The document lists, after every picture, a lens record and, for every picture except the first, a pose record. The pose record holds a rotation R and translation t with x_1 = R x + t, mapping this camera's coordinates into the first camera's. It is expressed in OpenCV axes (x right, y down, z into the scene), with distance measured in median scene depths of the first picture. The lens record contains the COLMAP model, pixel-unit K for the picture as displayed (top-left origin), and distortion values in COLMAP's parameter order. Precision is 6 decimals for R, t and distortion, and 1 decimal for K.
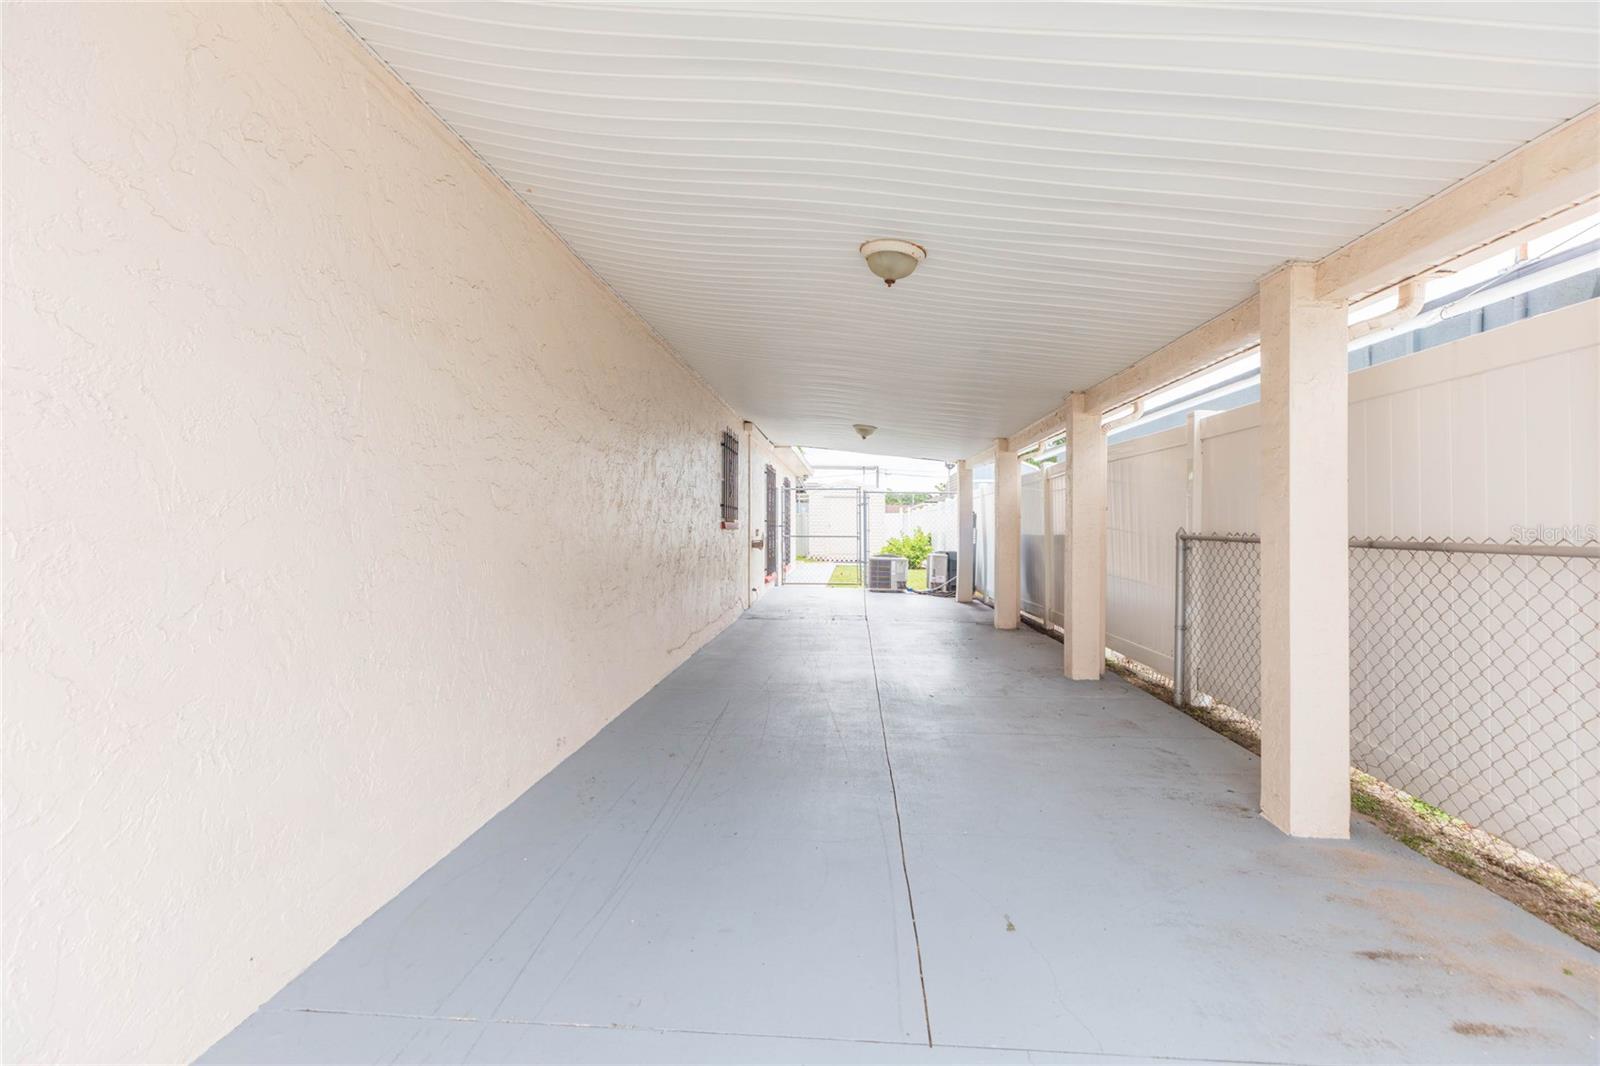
lens RADIAL K [[711.3, 0, 799.5], [0, 711.3, 529.2], [0, 0, 1]] dist [-0.000776, -0.000738]
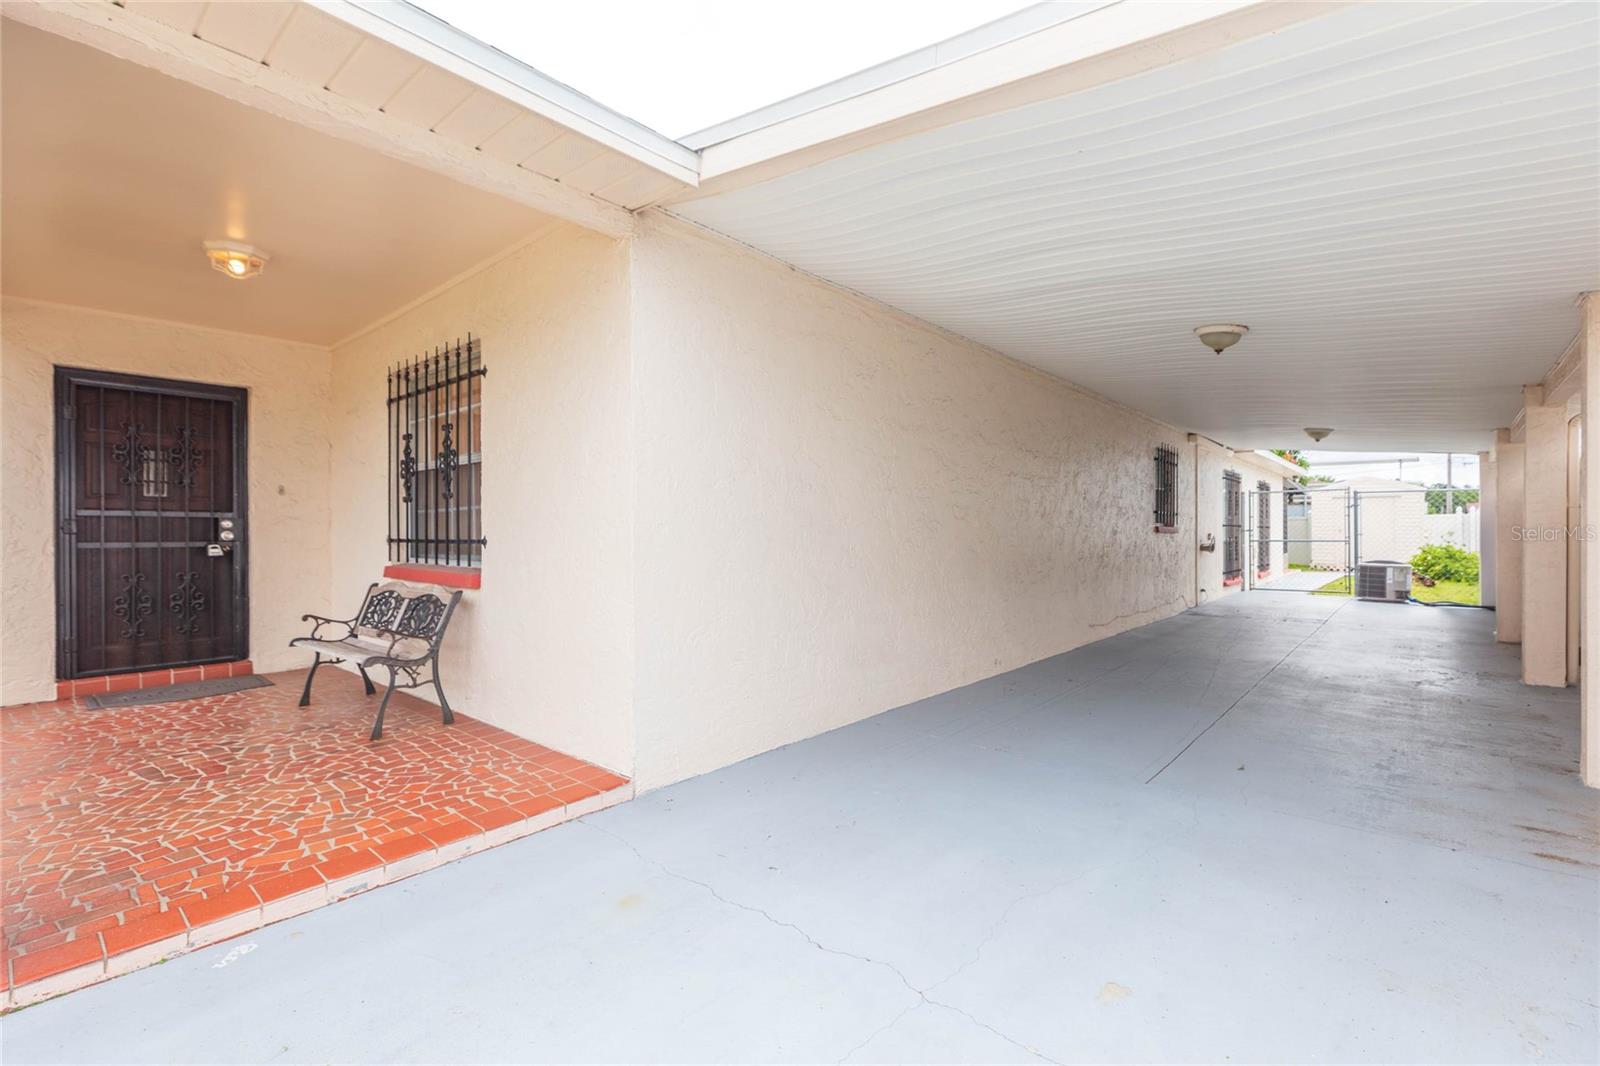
lens RADIAL K [[711.3, 0, 798.8], [0, 711.3, 531.5], [0, 0, 1]] dist [-0.000776, -0.000738]
pose [[0.788364, -0.009652, -0.615133, 0.141492], [0.003881, 0.999935, -0.010717, 0.007765], [0.615197, 0.006062, 0.788350, -0.258251]]
